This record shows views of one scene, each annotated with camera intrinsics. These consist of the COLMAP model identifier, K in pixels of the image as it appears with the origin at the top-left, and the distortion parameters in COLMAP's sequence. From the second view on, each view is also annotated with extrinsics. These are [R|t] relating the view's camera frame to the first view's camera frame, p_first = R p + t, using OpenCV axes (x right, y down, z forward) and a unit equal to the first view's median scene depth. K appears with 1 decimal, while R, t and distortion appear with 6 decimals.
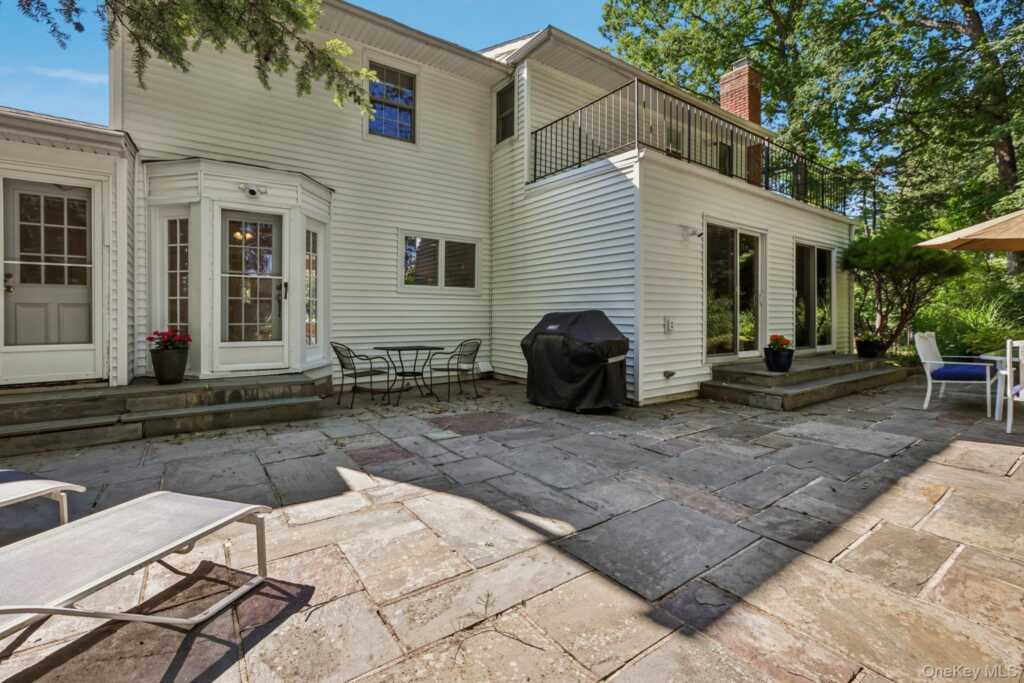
lens RADIAL K [[466.4, 0, 507.8], [0, 466.4, 312.5], [0, 0, 1]] dist [-0.004250, 0.003395]
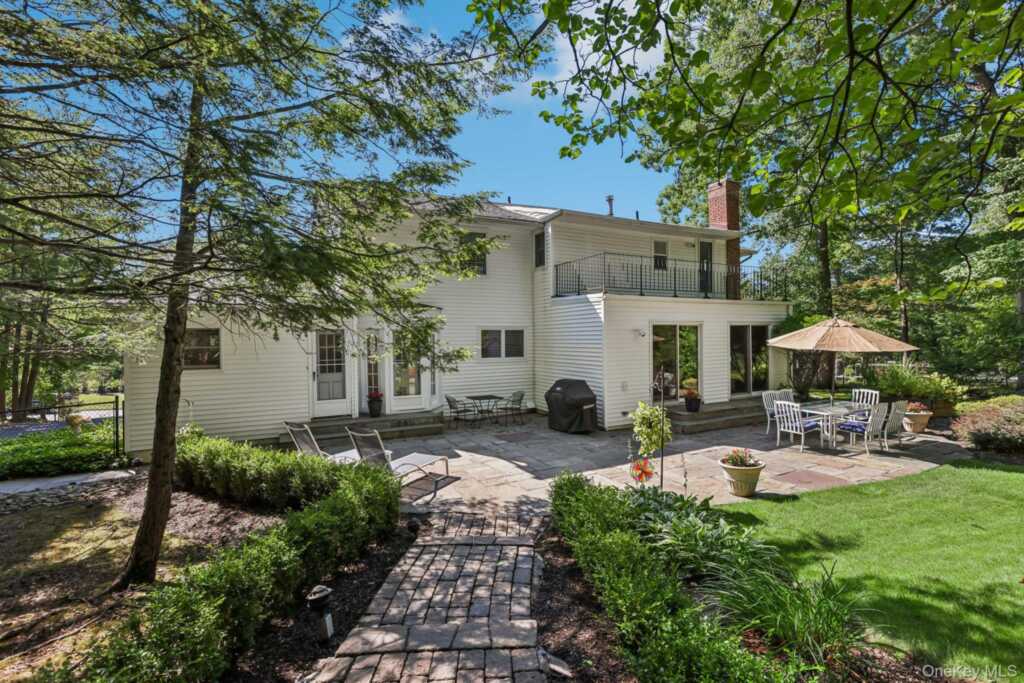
lens RADIAL K [[466.4, 0, 510.0], [0, 466.4, 341.9], [0, 0, 1]] dist [-0.004250, 0.003395]
pose [[0.987929, -0.014786, -0.154199, 0.168941], [0.017105, 0.999760, 0.013719, -0.160824], [0.153959, -0.016191, 0.987945, -0.776129]]
